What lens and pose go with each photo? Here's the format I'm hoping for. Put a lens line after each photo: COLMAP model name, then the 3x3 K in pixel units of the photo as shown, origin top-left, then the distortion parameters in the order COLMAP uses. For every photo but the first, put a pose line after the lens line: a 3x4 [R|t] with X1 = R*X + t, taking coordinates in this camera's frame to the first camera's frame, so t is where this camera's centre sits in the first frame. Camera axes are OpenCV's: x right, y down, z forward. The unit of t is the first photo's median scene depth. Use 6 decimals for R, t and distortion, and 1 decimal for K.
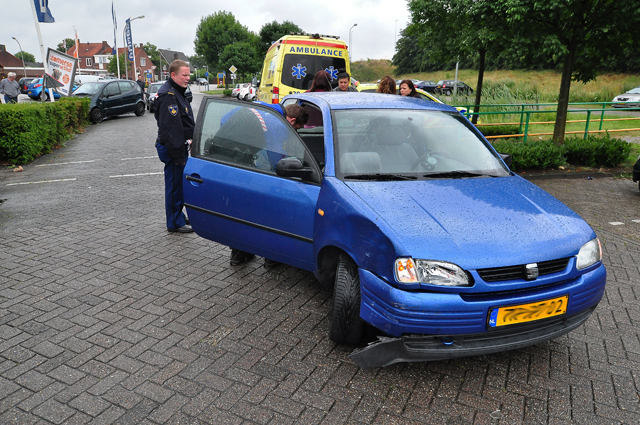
lens RADIAL K [[462.1, 0, 328.4], [0, 462.1, 212.1], [0, 0, 1]] dist [-0.131946, 0.101082]
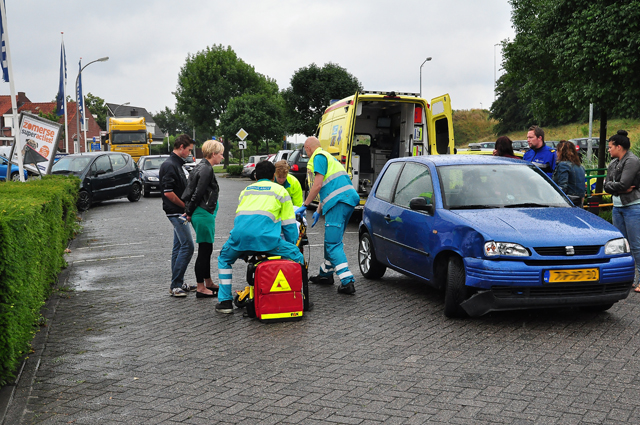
lens RADIAL K [[820.0, 0, 320.0], [0, 820.0, 212.5], [0, 0, 1]] dist [0.037272, -0.000207]
pose [[0.996654, -0.028367, -0.076657, -0.029380], [0.012371, 0.979394, -0.201579, 0.075969], [0.080796, 0.199956, 0.976468, -0.263987]]
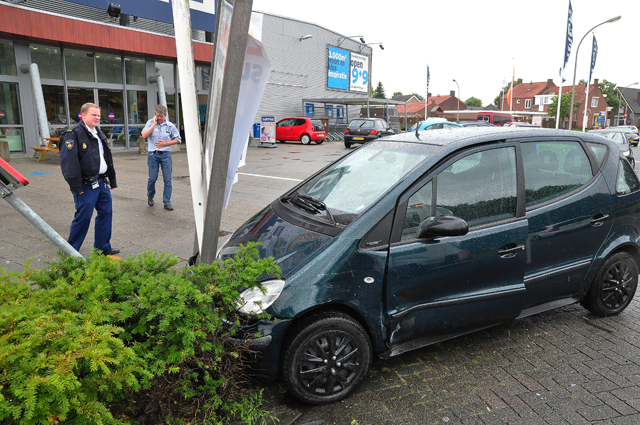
lens RADIAL K [[462.1, 0, 328.4], [0, 462.1, 212.1], [0, 0, 1]] dist [-0.131946, 0.101082]
pose [[0.626004, 0.134071, -0.768208, -0.384202], [-0.205168, 0.978720, 0.003622, -0.255858], [0.752346, 0.155344, 0.640190, 0.854328]]
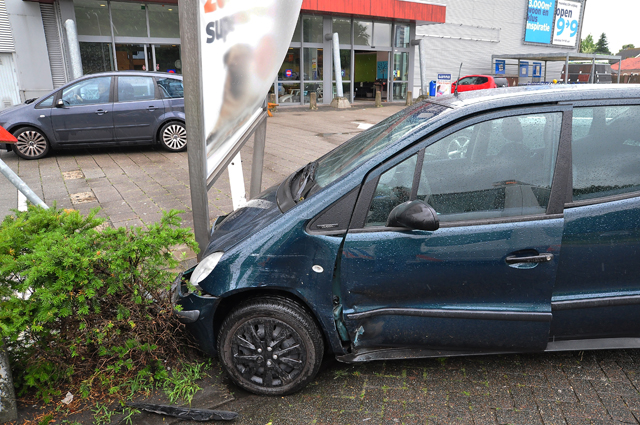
lens RADIAL K [[462.1, 0, 328.4], [0, 462.1, 212.1], [0, 0, 1]] dist [-0.131946, 0.101082]
pose [[0.241455, 0.250429, -0.937542, -0.372424], [-0.254037, 0.948748, 0.187998, -0.276585], [0.936571, 0.192778, 0.292698, 0.930113]]
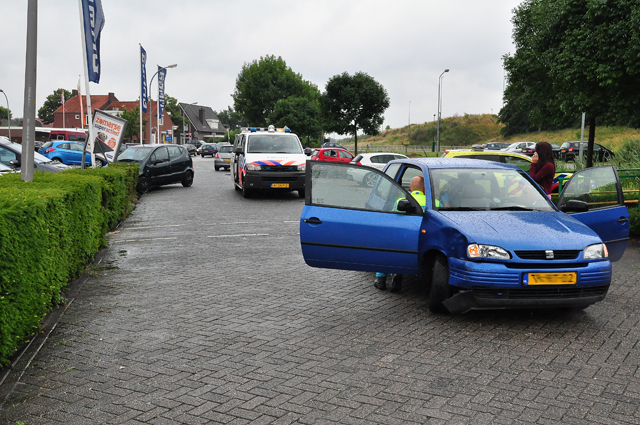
lens RADIAL K [[678.8, 0, 320.0], [0, 678.8, 212.5], [0, 0, 1]] dist [-0.019058, 0.006409]
pose [[0.991769, 0.002580, -0.128015, -0.011510], [-0.025519, 0.983722, -0.177877, 0.058506], [0.125472, 0.179679, 0.975691, -0.214748]]
